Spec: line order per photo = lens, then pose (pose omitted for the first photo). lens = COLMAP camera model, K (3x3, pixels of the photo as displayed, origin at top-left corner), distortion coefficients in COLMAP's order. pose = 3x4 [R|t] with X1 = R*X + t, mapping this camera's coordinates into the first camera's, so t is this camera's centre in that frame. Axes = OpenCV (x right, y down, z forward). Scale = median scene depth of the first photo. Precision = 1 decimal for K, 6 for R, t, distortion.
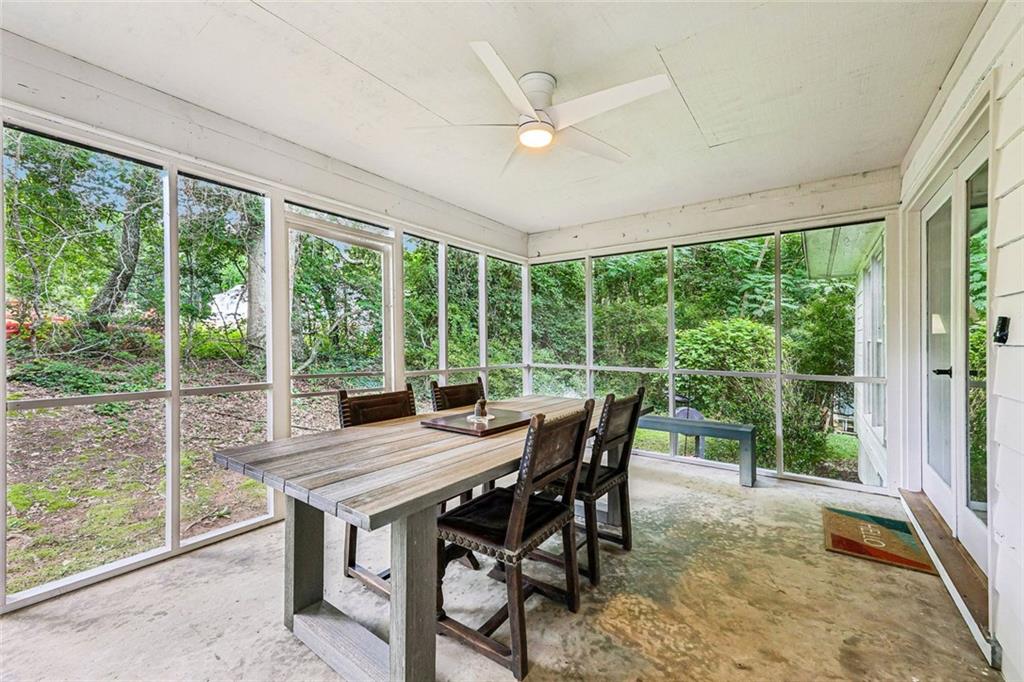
lens RADIAL K [[413.0, 0, 515.8], [0, 413.0, 339.6], [0, 0, 1]] dist [-0.000030, -0.000019]
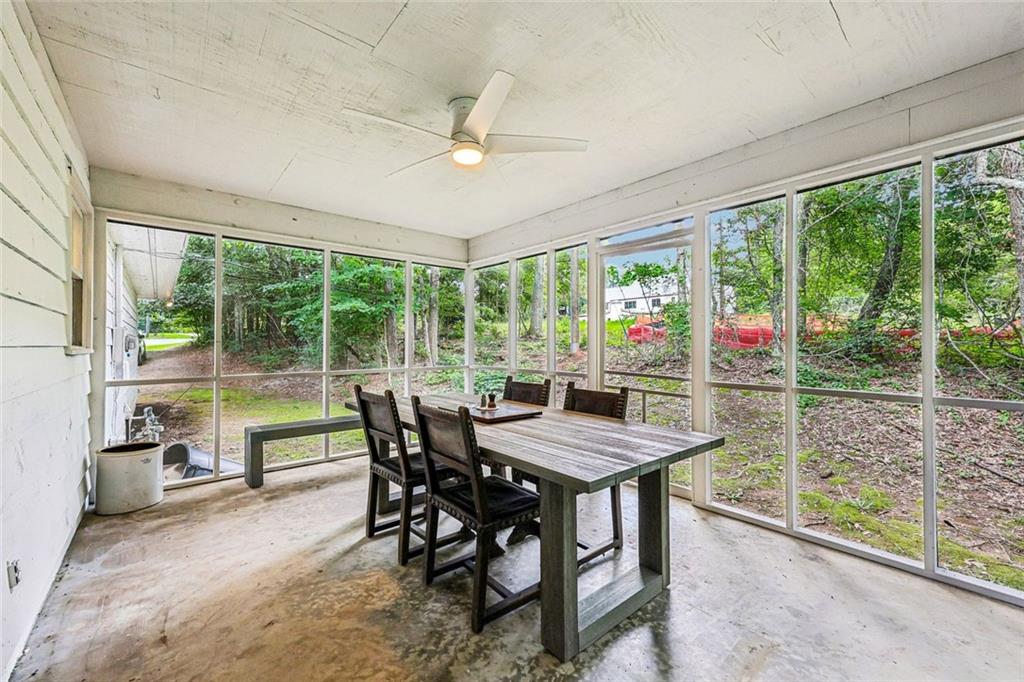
lens RADIAL K [[413.0, 0, 516.3], [0, 413.0, 343.8], [0, 0, 1]] dist [-0.000030, -0.000019]
pose [[-0.236155, 0.005587, -0.971699, 1.020097], [0.007273, 0.999966, 0.003982, -0.002745], [0.971688, -0.006126, -0.236188, 1.317583]]
